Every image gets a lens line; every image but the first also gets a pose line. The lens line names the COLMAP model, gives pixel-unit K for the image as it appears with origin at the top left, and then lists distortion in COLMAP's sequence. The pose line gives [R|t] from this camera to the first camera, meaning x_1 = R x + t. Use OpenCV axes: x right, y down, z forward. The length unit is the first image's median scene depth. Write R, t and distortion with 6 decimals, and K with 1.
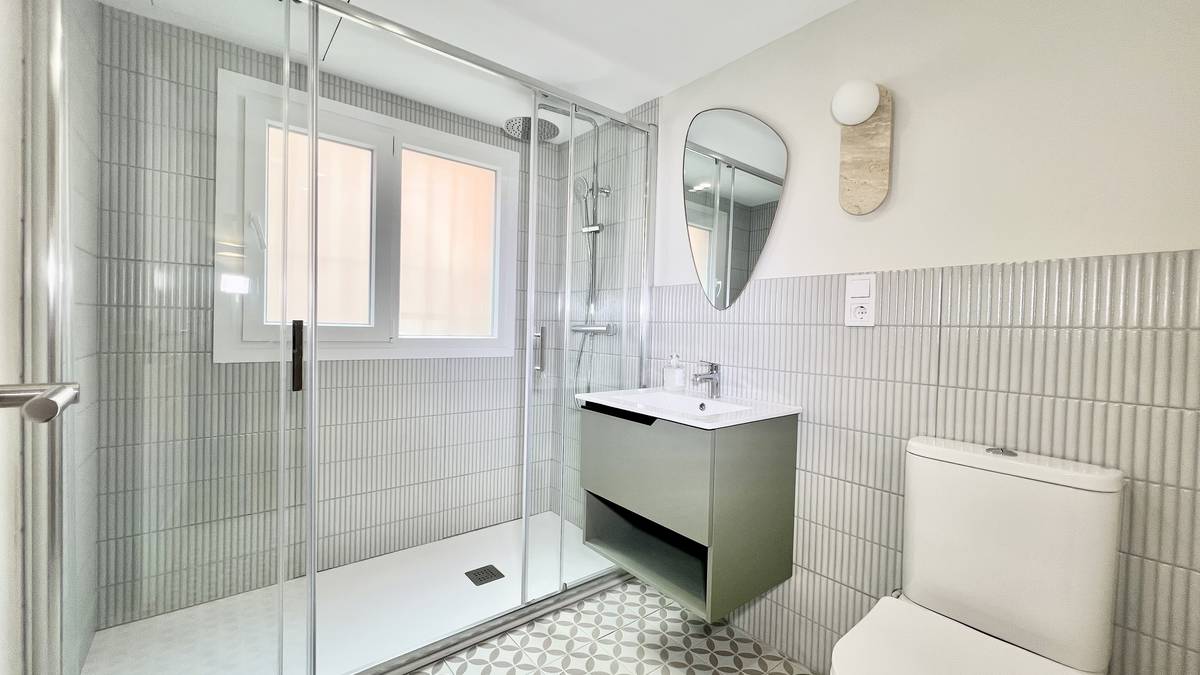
lens RADIAL K [[480.0, 0, 613.1], [0, 480.0, 339.7], [0, 0, 1]] dist [-0.003694, 0.001239]
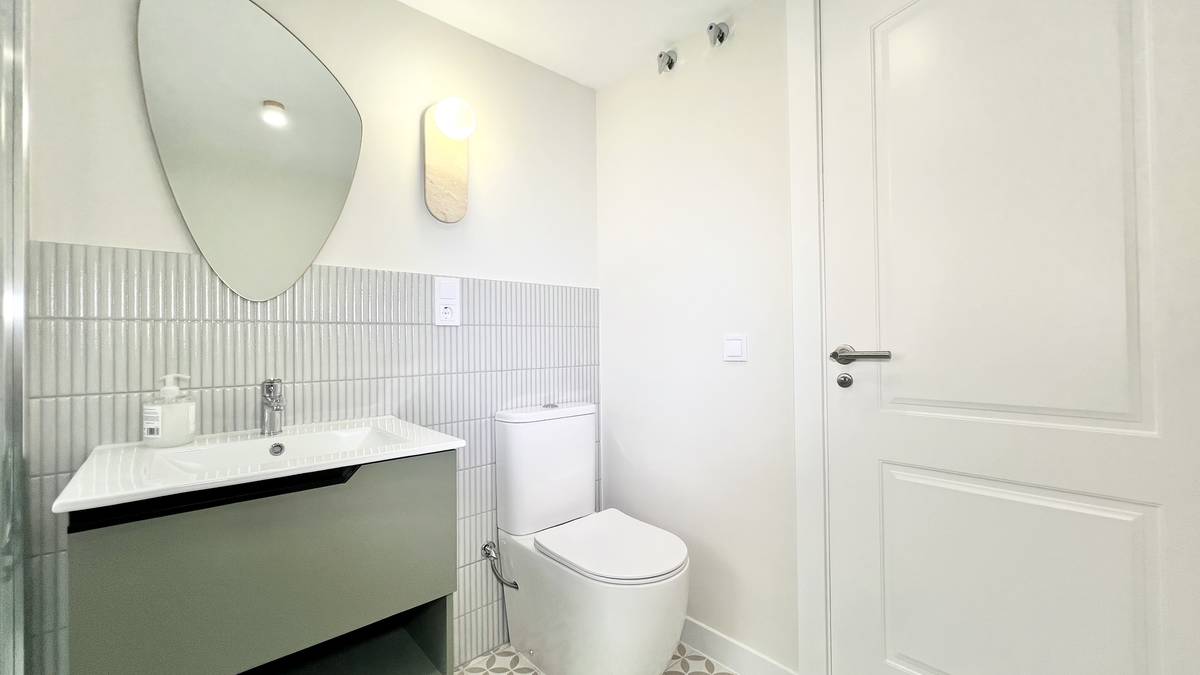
lens RADIAL K [[480.0, 0, 592.8], [0, 480.0, 333.6], [0, 0, 1]] dist [-0.003694, 0.001239]
pose [[-0.009658, -0.027644, 0.999571, -0.454275], [0.022691, 0.999354, 0.027857, -0.025905], [-0.999696, 0.022950, -0.009025, 0.542627]]
